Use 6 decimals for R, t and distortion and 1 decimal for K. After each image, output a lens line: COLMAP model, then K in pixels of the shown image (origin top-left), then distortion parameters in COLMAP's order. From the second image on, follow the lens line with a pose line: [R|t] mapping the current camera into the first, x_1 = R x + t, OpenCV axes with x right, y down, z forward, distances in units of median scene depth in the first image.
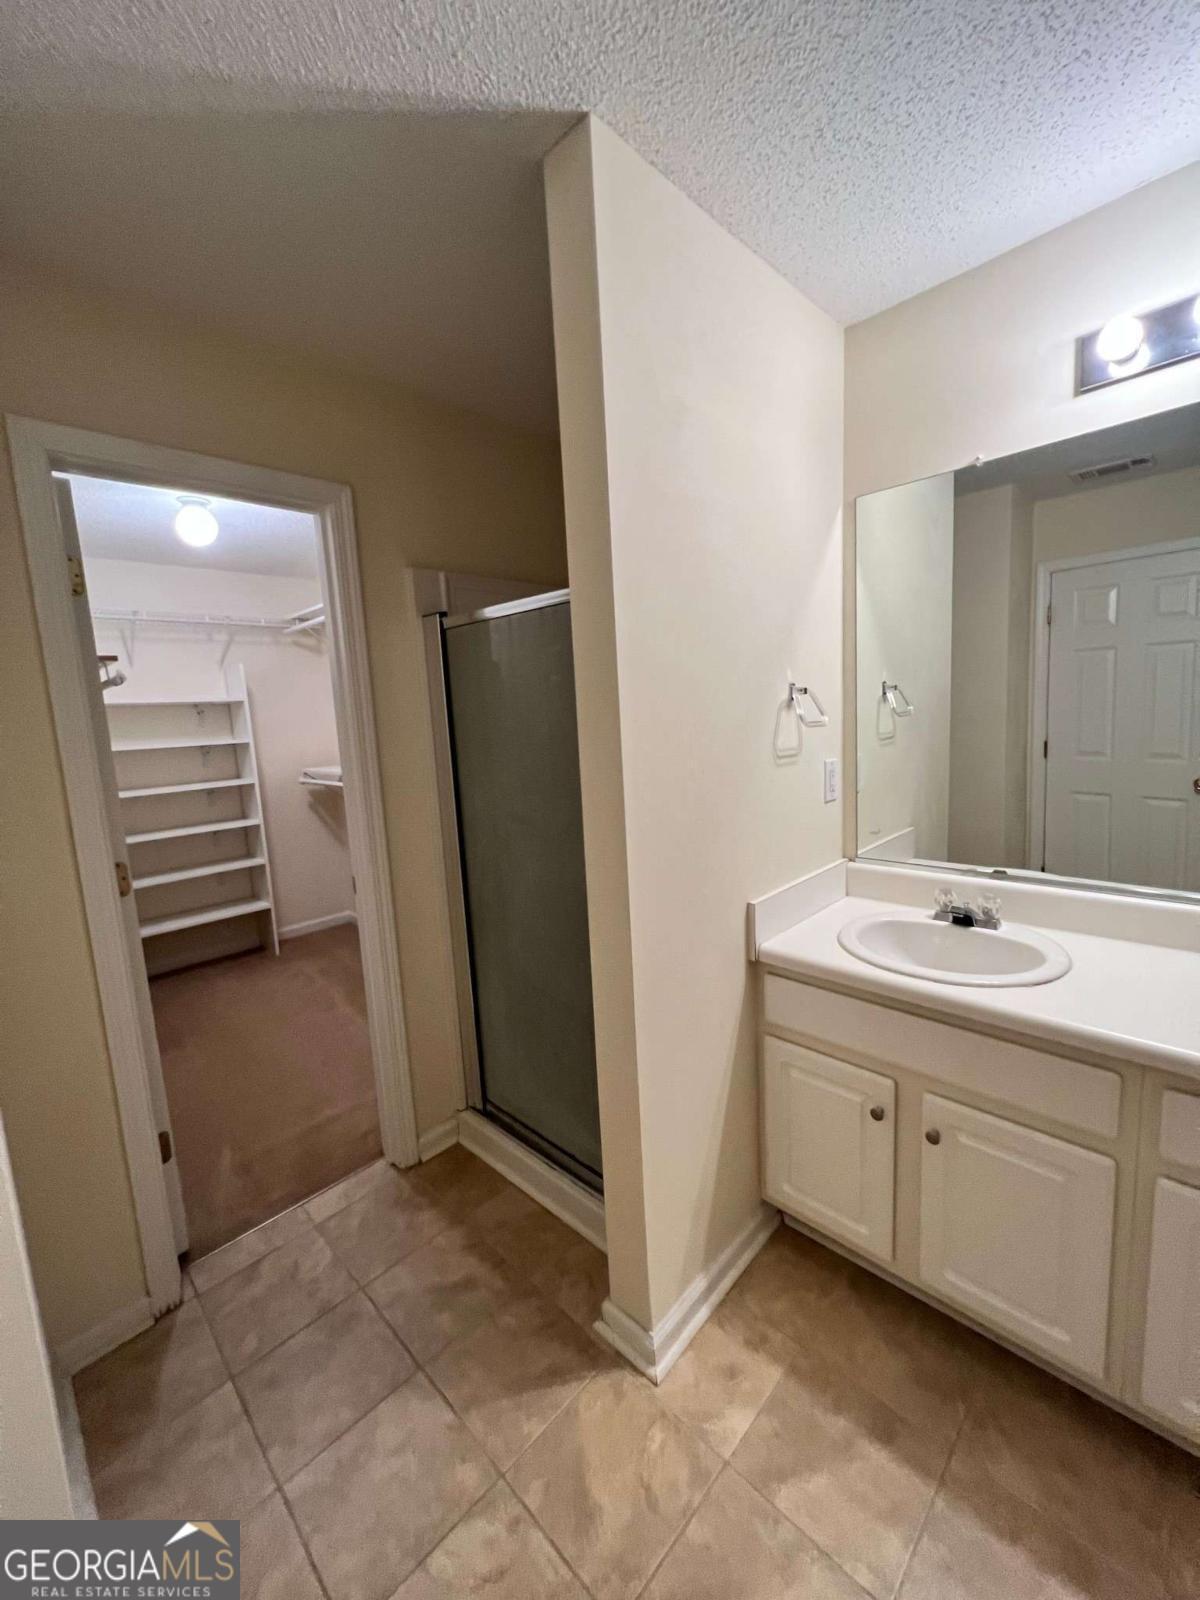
lens RADIAL K [[639.0, 0, 597.3], [0, 639.0, 796.8], [0, 0, 1]] dist [-0.001071, 0.000776]
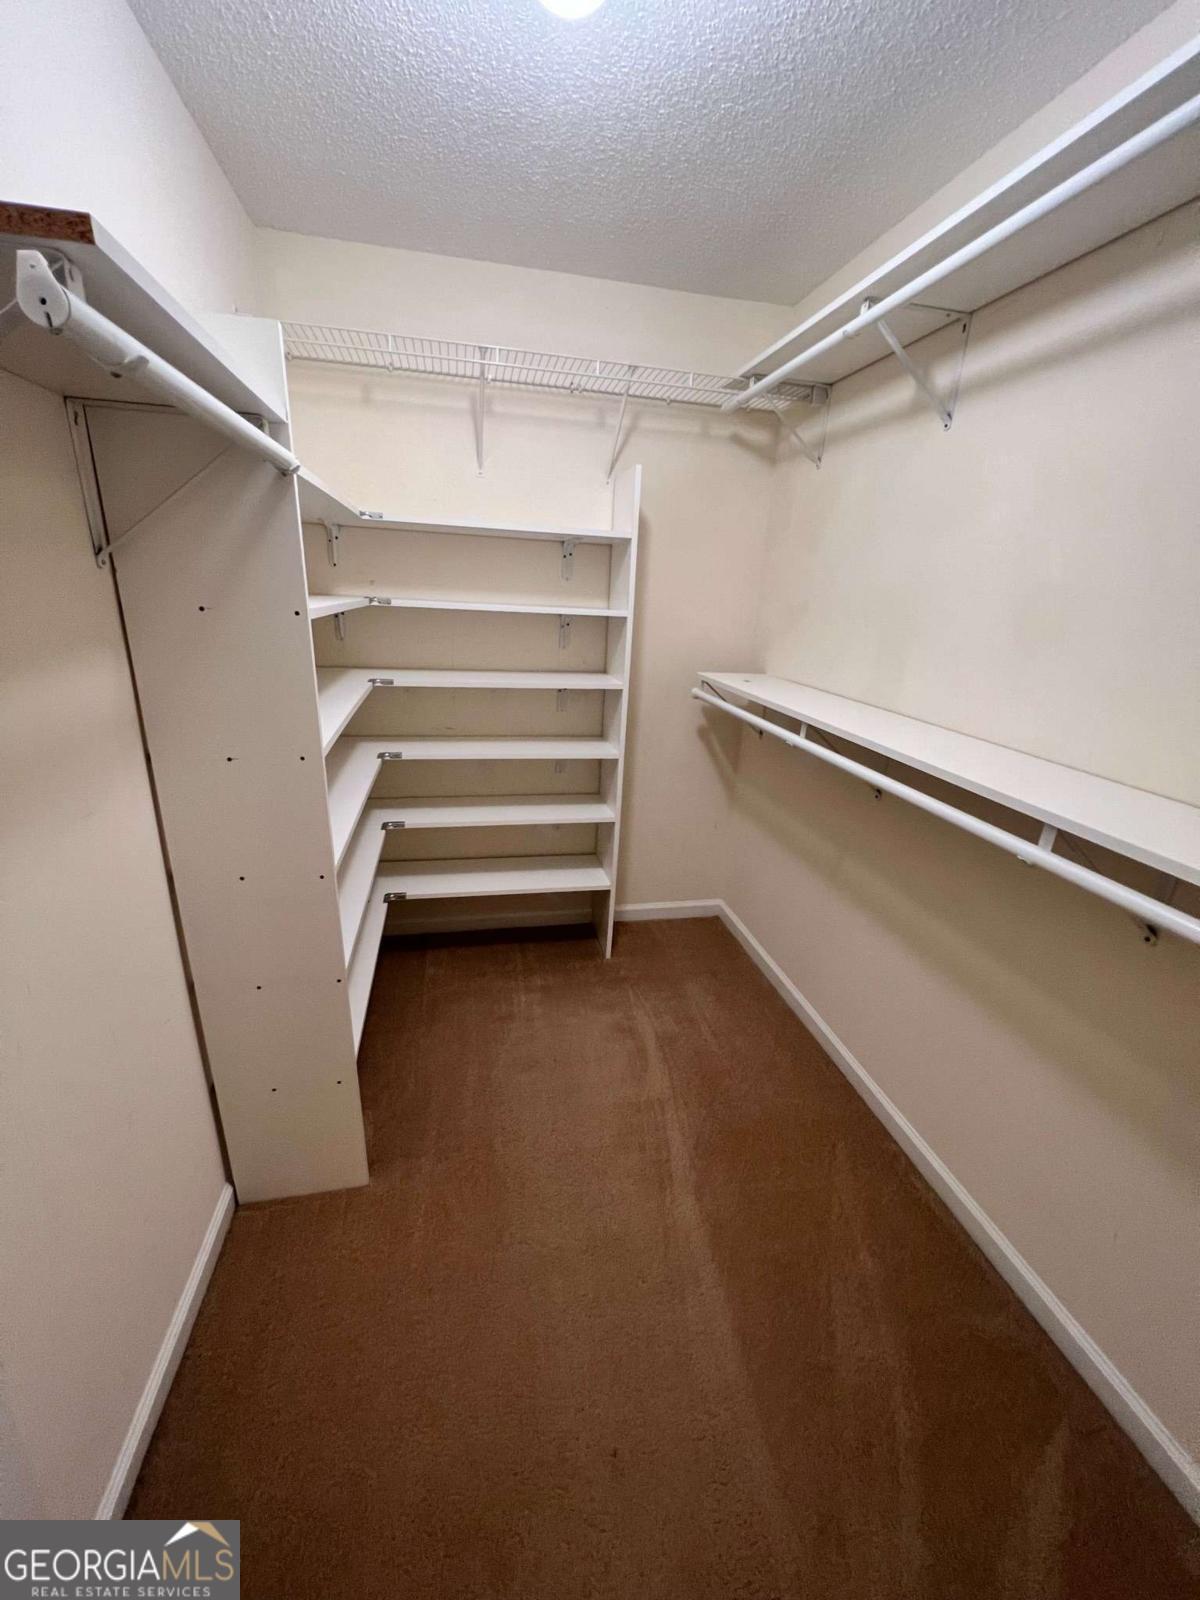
lens RADIAL K [[639.0, 0, 595.3], [0, 639.0, 801.6], [0, 0, 1]] dist [-0.001071, 0.000776]
pose [[0.828985, 0.261749, -0.494238, -0.489572], [-0.165167, 0.958882, 0.230791, -0.107613], [0.534325, -0.109690, 0.838131, 0.984711]]
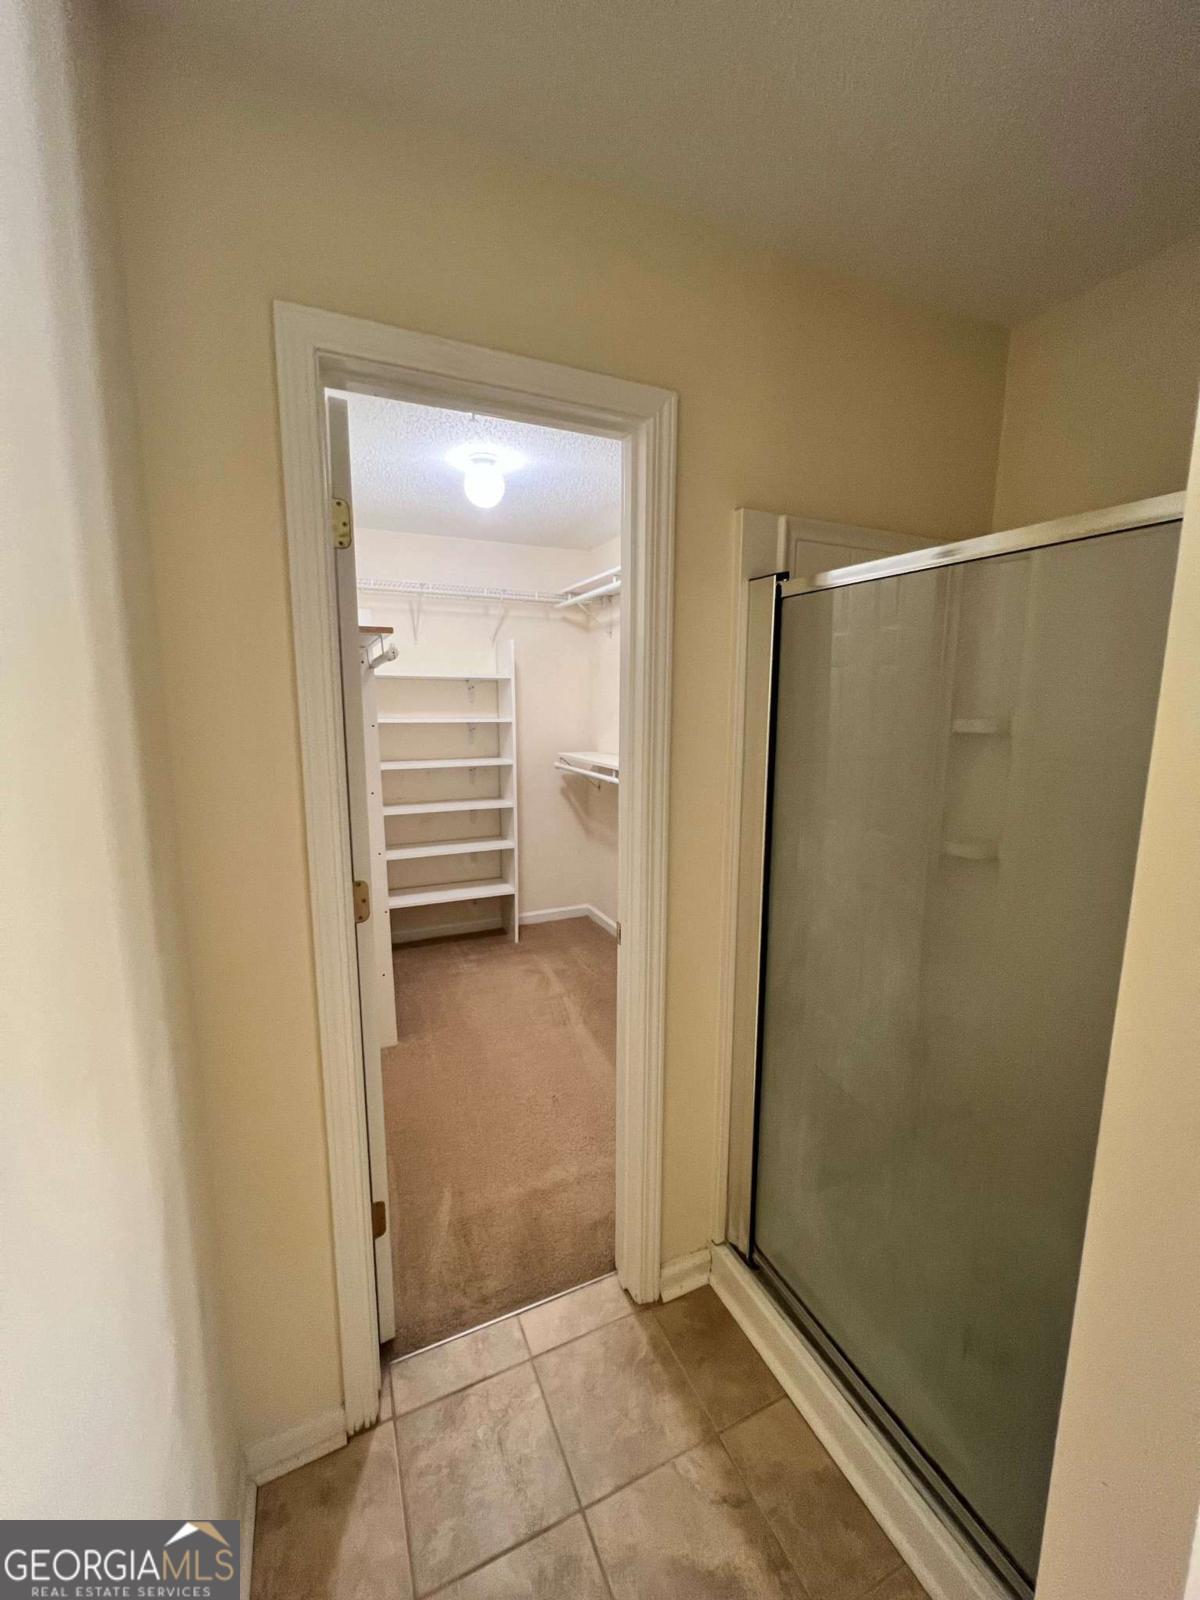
lens RADIAL K [[639.0, 0, 600.6], [0, 639.0, 796.6], [0, 0, 1]] dist [-0.001071, 0.000776]
pose [[0.934594, 0.110427, -0.338143, -0.163906], [-0.101226, 0.993855, 0.044783, -0.059778], [0.341011, -0.007625, 0.940029, 0.280487]]
